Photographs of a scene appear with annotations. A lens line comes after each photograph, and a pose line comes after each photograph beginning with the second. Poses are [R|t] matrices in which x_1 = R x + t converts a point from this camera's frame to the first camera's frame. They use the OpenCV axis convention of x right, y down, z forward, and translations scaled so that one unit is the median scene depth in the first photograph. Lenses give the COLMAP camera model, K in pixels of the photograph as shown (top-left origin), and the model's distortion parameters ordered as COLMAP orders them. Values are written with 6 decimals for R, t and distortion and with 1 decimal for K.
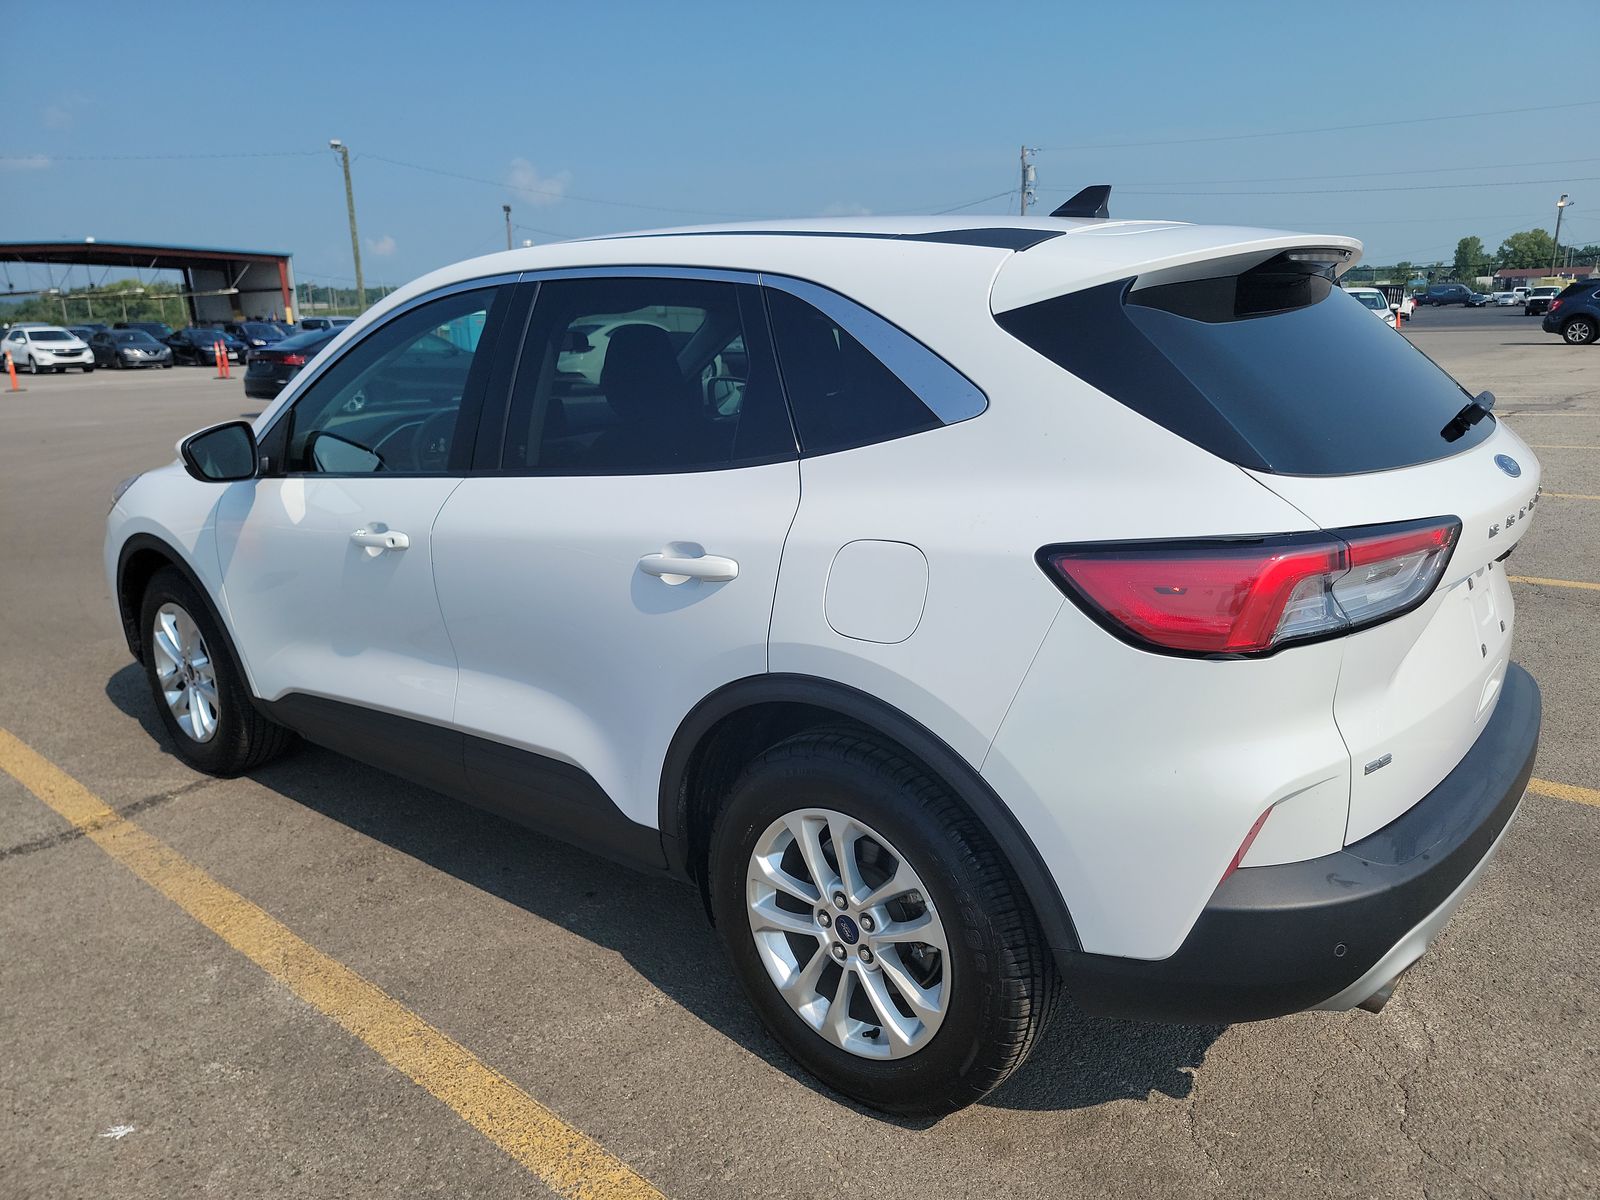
lens RADIAL K [[1115.9, 0, 803.2], [0, 1115.9, 569.0], [0, 0, 1]] dist [0.031180, -0.032854]
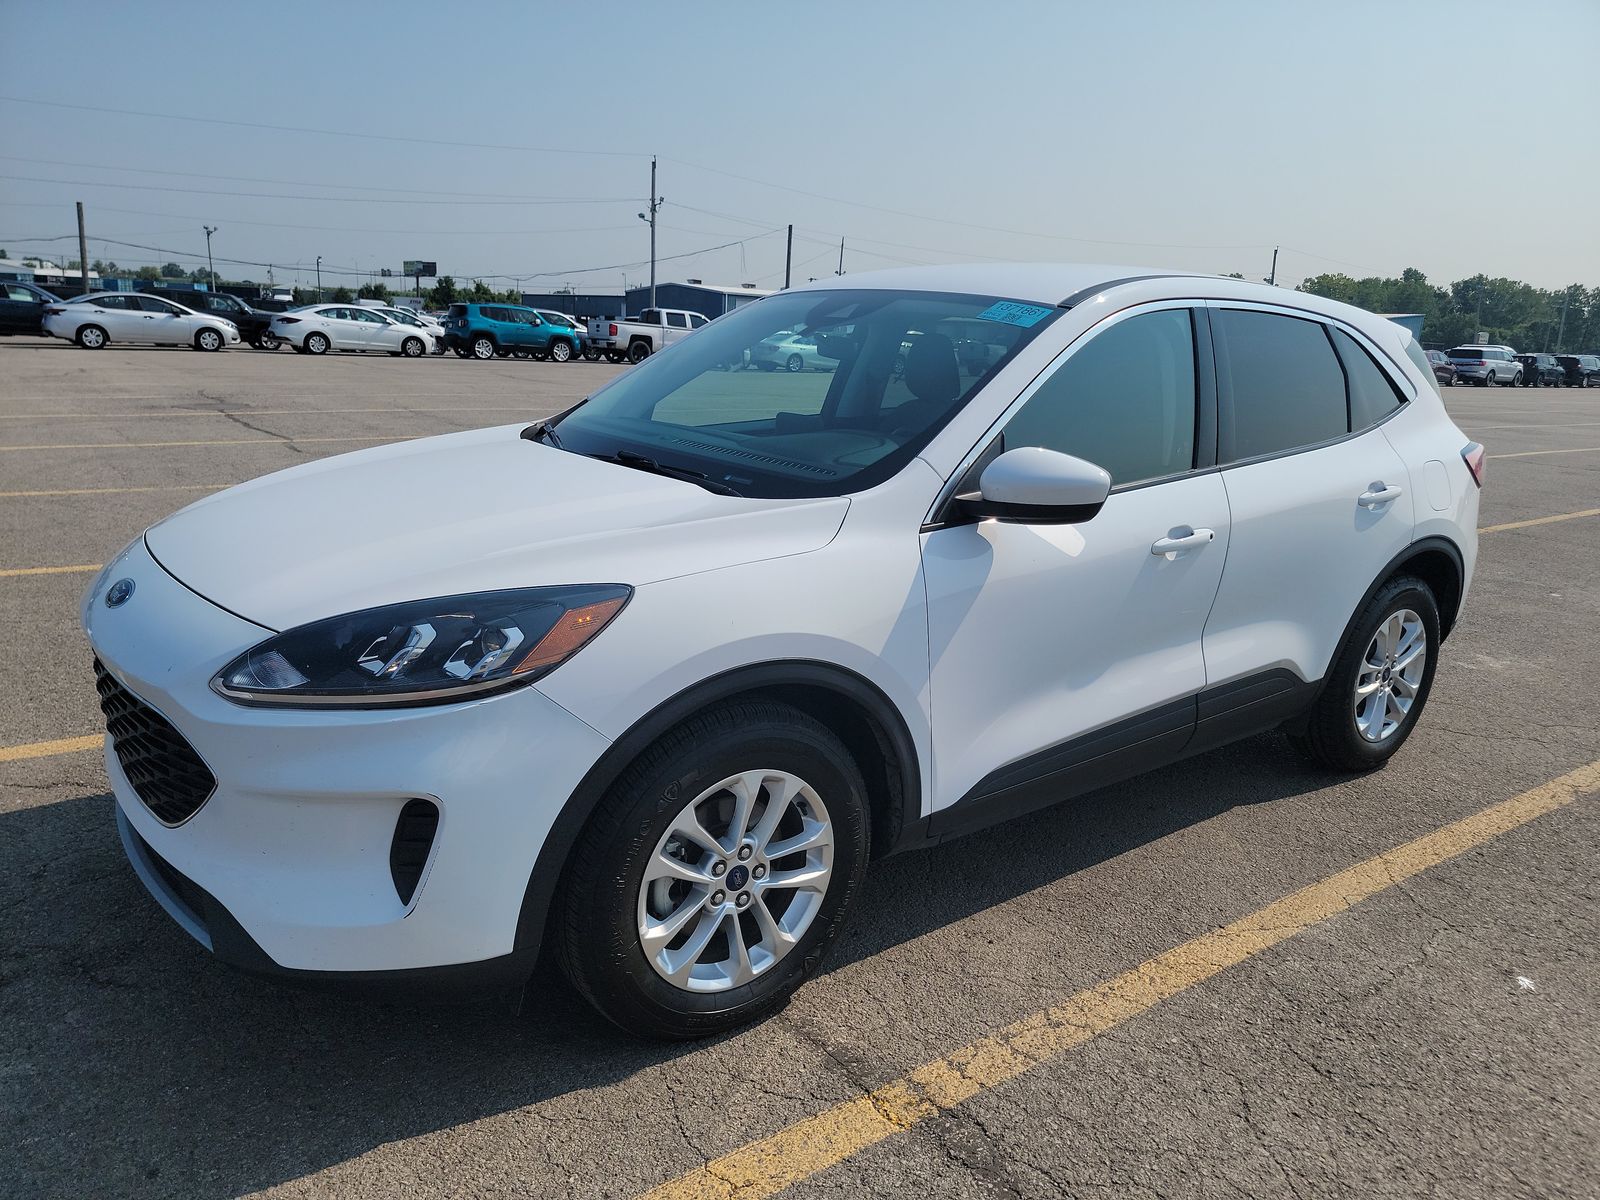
lens RADIAL K [[1115.9, 0, 813.0], [0, 1115.9, 606.3], [0, 0, 1]] dist [0.031180, -0.032854]
pose [[0.225507, -0.200421, 0.953403, -0.372090], [0.167899, 0.971964, 0.164610, -0.050376], [-0.959665, 0.122954, 0.252835, 0.268221]]
